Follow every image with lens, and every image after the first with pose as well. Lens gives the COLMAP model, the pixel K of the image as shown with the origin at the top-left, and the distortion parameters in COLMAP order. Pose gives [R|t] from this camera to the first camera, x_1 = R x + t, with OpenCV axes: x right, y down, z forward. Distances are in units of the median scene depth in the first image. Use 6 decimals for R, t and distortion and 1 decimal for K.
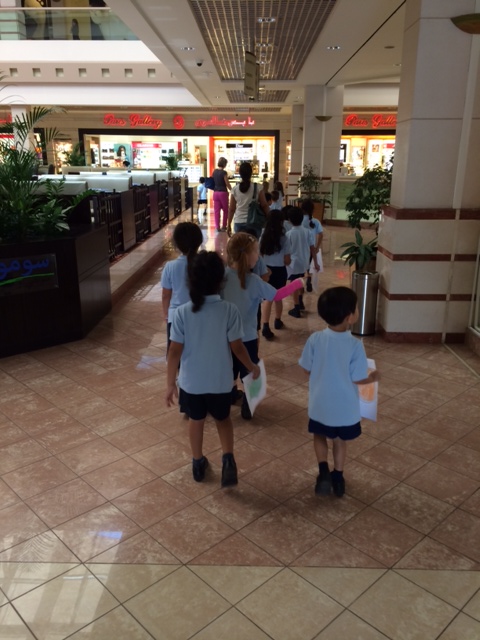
lens RADIAL K [[550.6, 0, 241.6], [0, 550.6, 320.5], [0, 0, 1]] dist [0.062628, -0.072214]
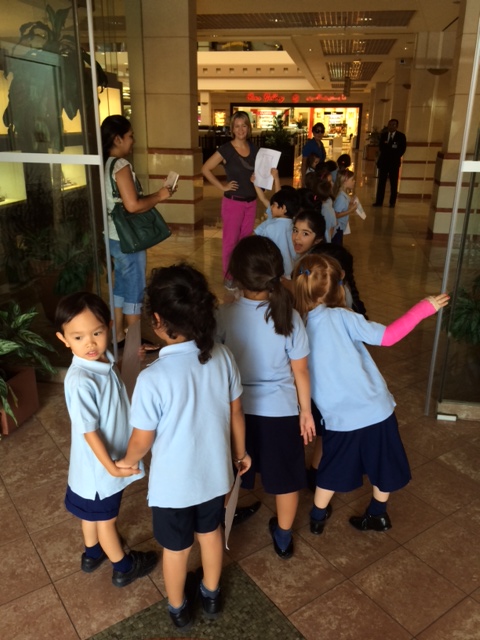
lens RADIAL K [[550.6, 0, 237.7], [0, 550.6, 320.3], [0, 0, 1]] dist [0.062628, -0.072214]
pose [[0.989533, 0.051508, -0.134803, -0.031165], [-0.043771, 0.997254, 0.059743, 0.160786], [0.137510, -0.053217, 0.989070, -0.542763]]
